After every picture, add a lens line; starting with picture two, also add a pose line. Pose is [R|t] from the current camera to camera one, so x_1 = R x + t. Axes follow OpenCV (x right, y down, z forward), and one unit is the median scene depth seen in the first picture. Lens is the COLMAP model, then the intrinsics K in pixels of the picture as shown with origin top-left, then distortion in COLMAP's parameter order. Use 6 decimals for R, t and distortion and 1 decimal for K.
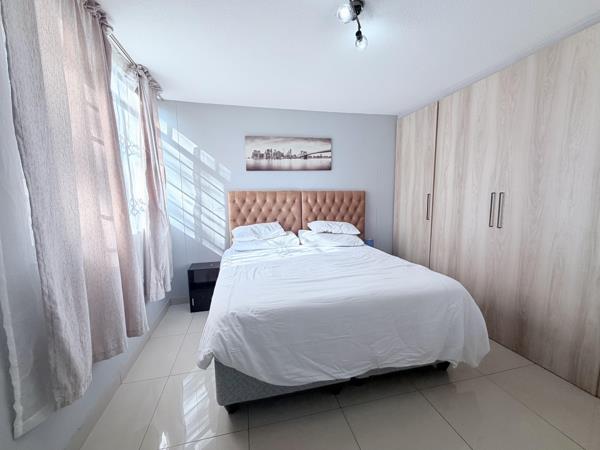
lens RADIAL K [[239.4, 0, 299.3], [0, 239.4, 224.8], [0, 0, 1]] dist [-0.000906, -0.000143]
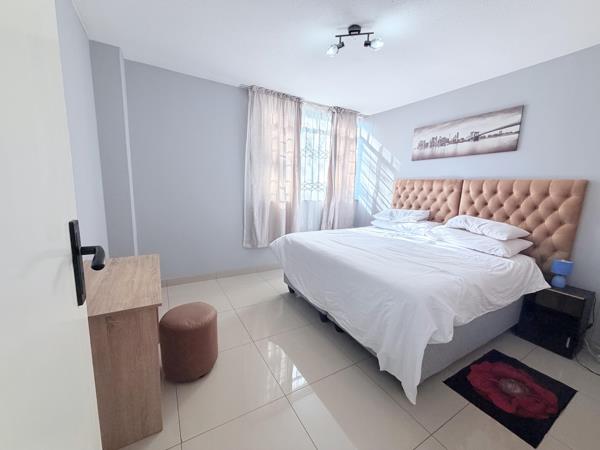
lens RADIAL K [[239.4, 0, 299.3], [0, 239.4, 224.8], [0, 0, 1]] dist [-0.000906, -0.000143]
pose [[0.293770, 0.175585, -0.939611, 0.722909], [-0.150104, 0.979263, 0.136065, -0.010589], [0.944017, 0.101068, 0.314034, 0.200184]]
